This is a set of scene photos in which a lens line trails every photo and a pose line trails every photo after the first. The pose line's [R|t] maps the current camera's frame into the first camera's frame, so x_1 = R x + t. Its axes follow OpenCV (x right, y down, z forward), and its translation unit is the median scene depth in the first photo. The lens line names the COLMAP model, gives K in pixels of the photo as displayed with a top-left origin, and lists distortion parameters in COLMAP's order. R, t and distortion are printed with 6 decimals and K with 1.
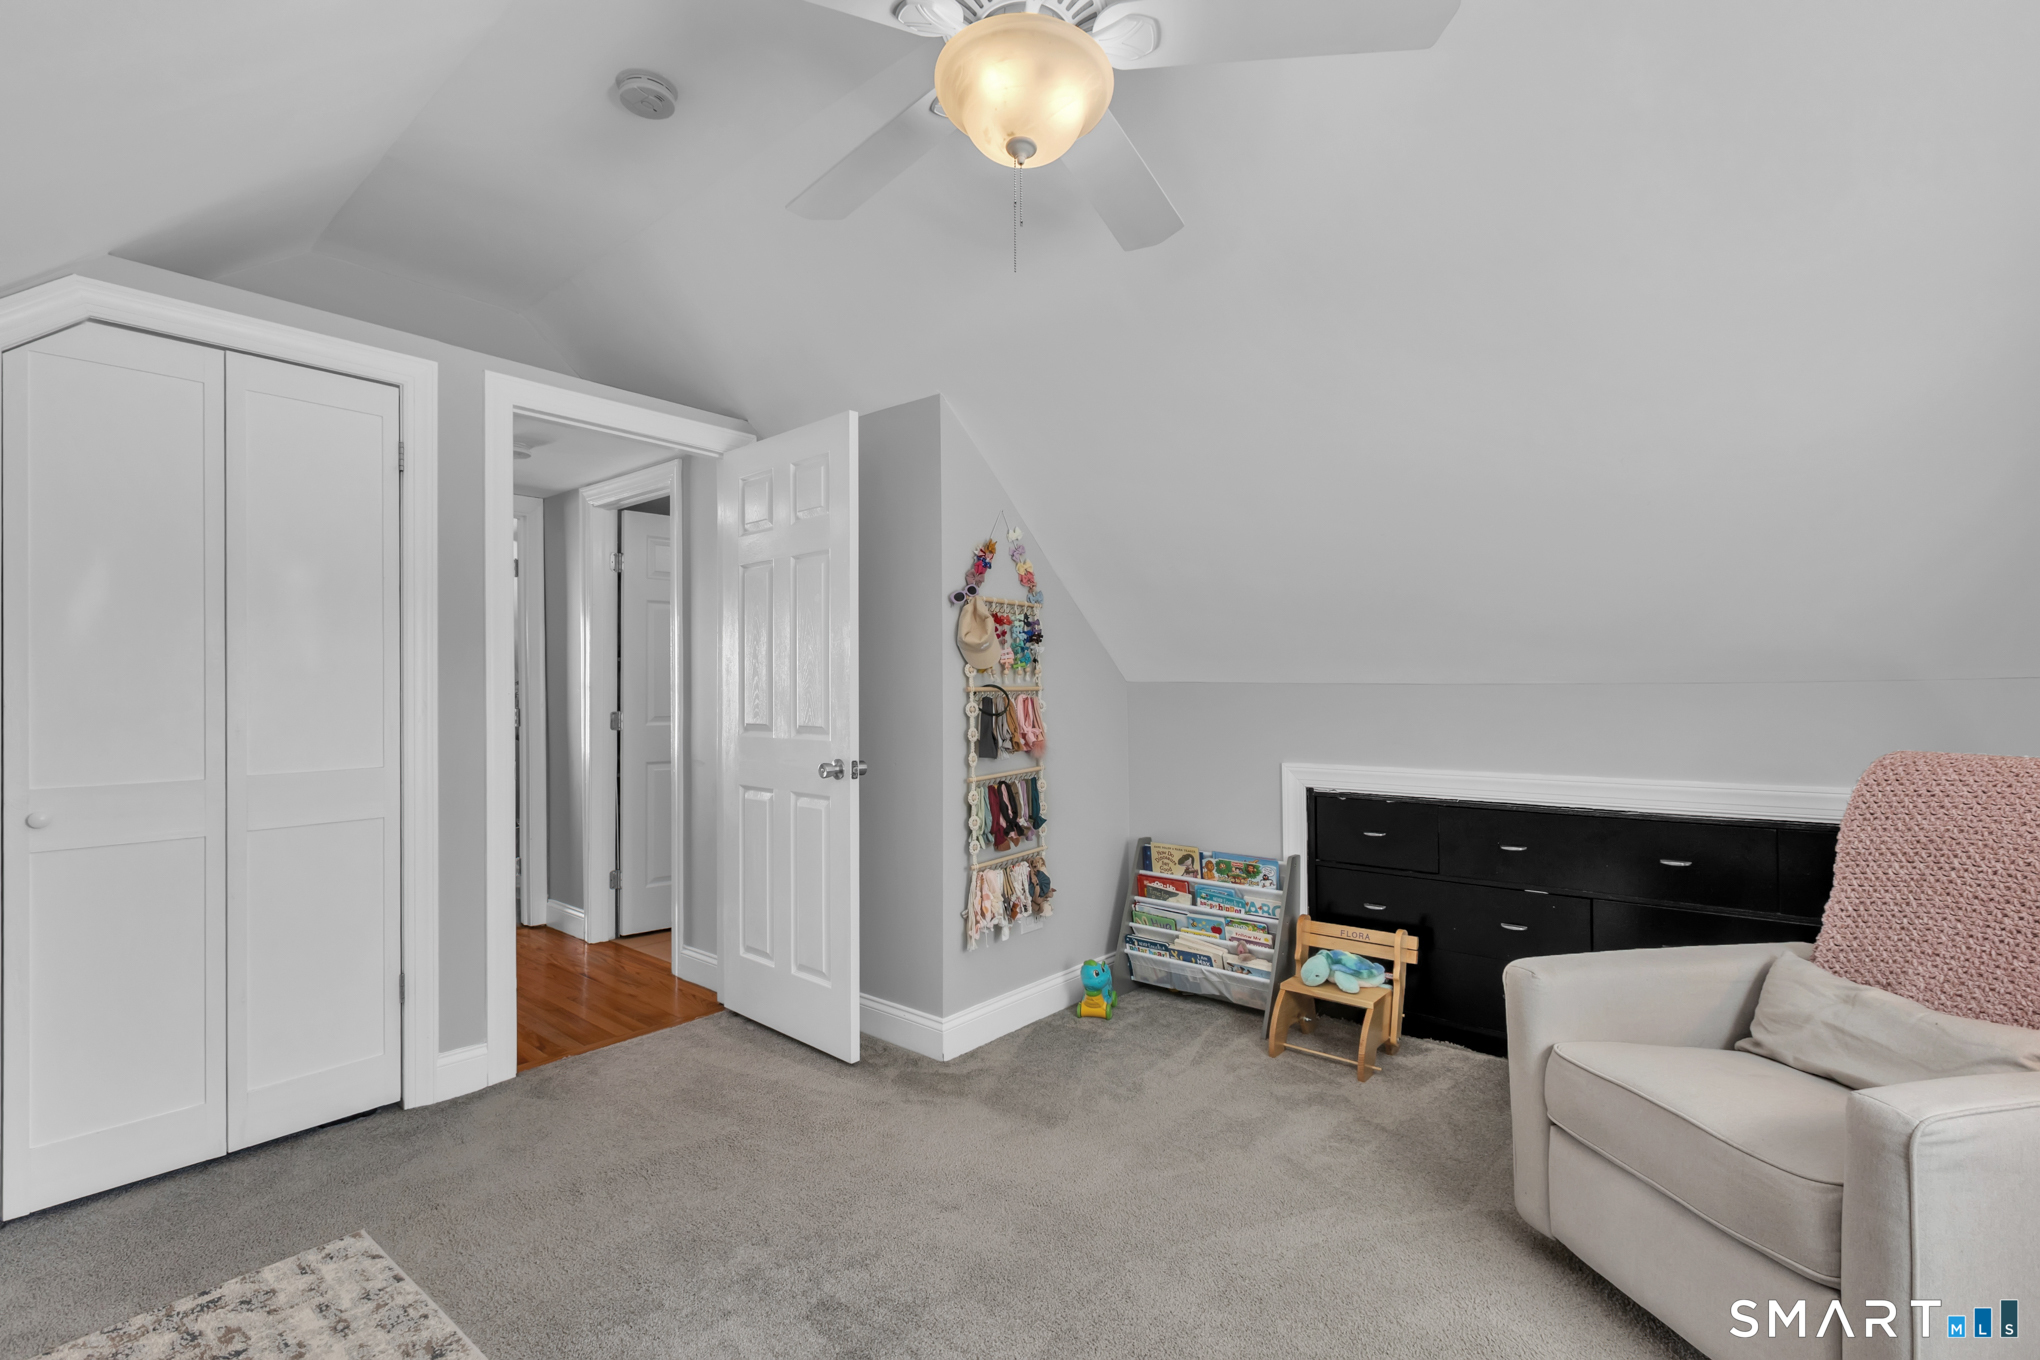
lens RADIAL K [[923.2, 0, 1015.8], [0, 923.2, 681.2], [0, 0, 1]] dist [-0.003978, -0.000067]
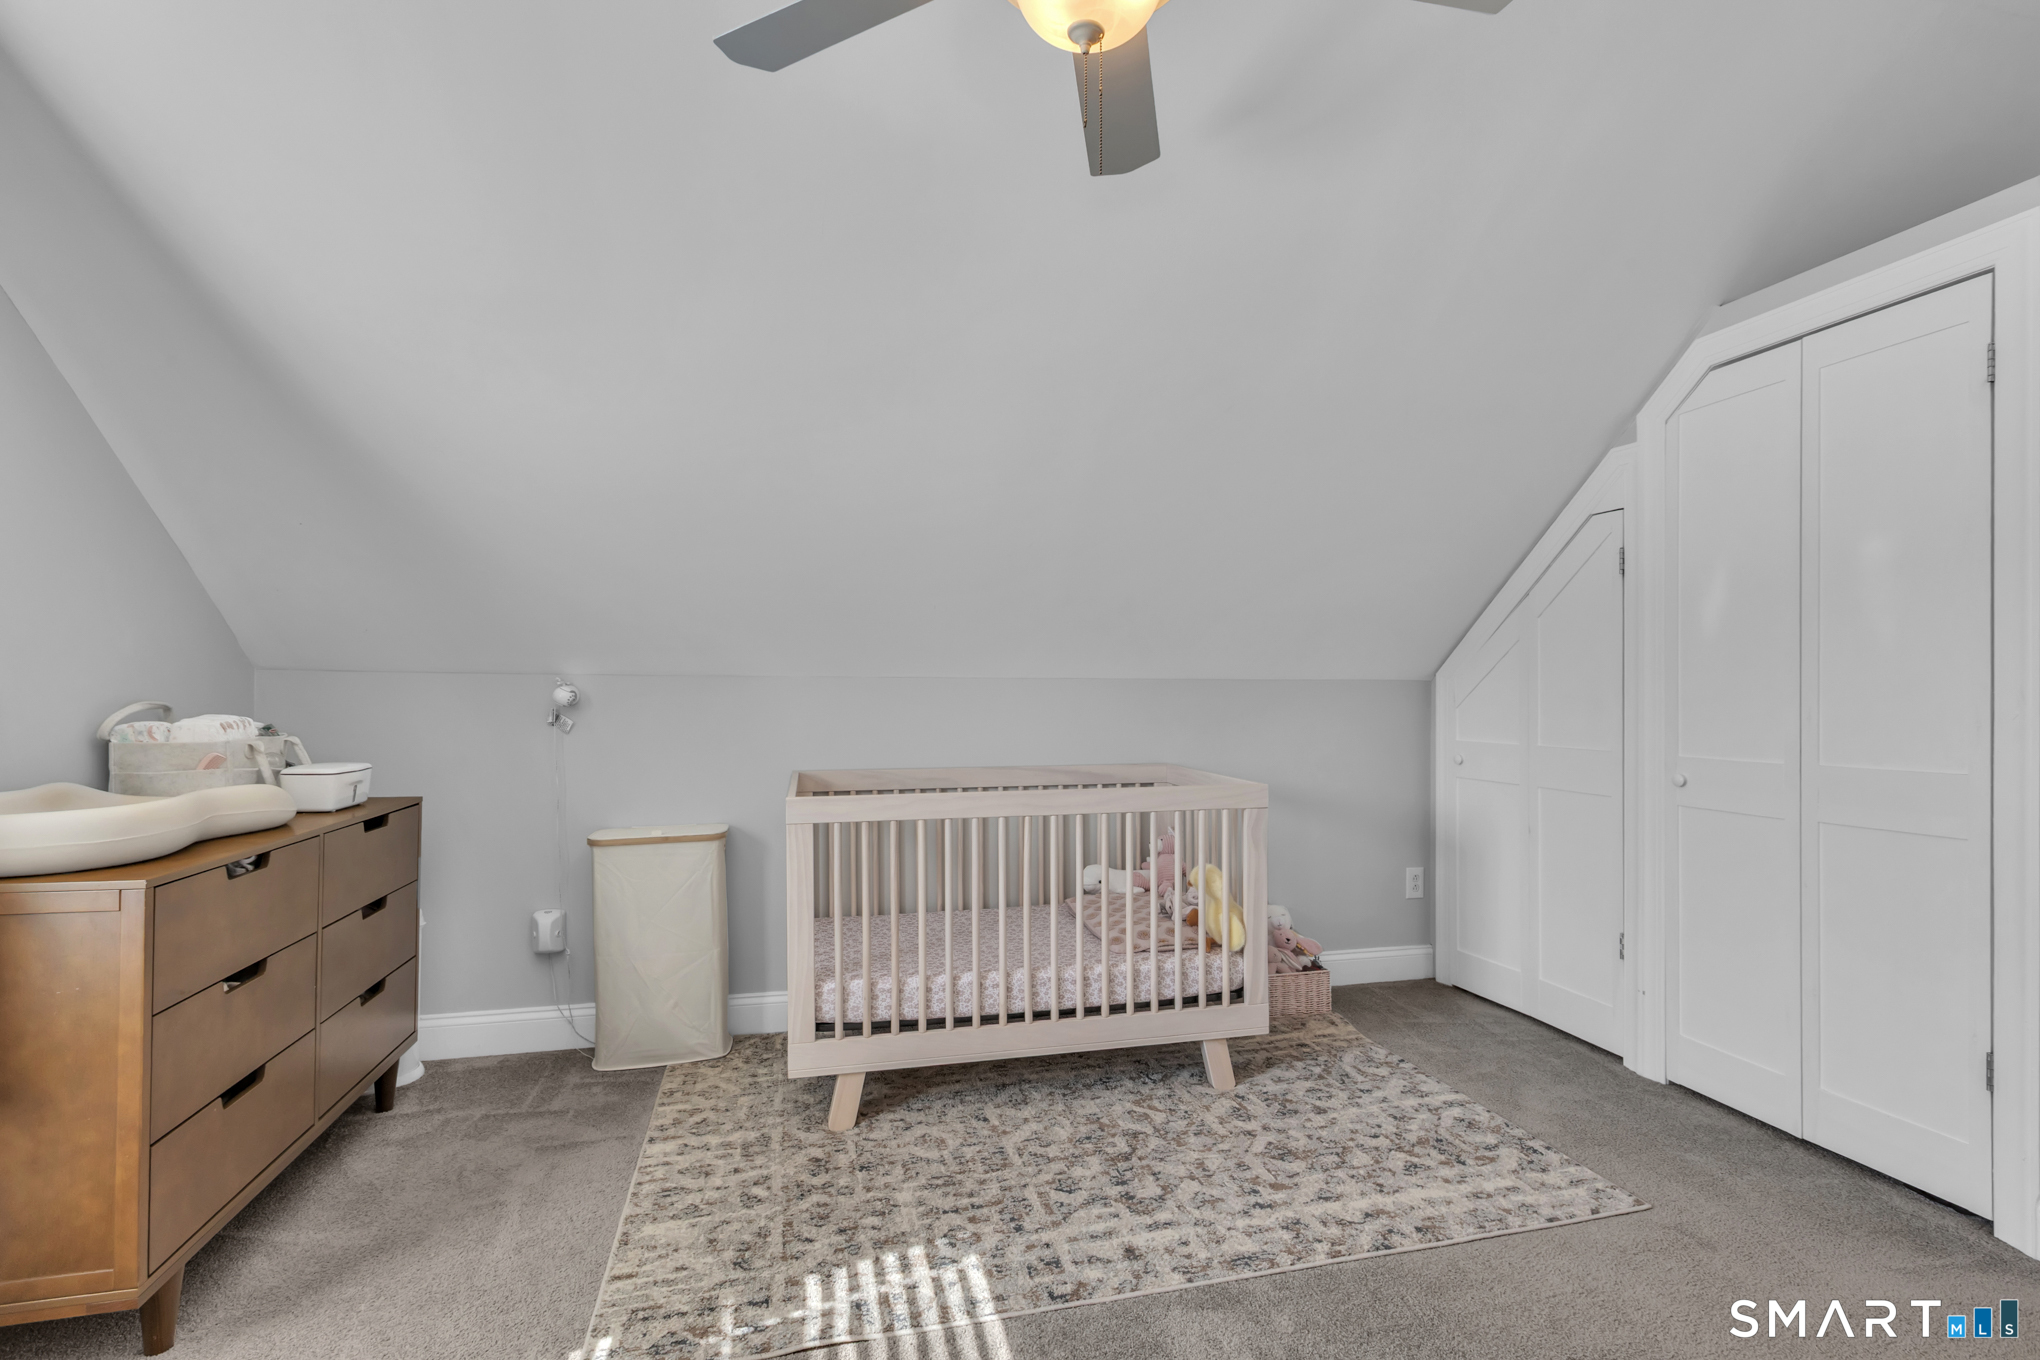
lens RADIAL K [[923.2, 0, 1015.2], [0, 923.2, 680.7], [0, 0, 1]] dist [-0.003978, -0.000067]
pose [[-0.586105, 0.007790, -0.810197, 0.578247], [0.012477, 0.999922, 0.000588, 0.001905], [0.810139, -0.009764, -0.586157, 1.125016]]
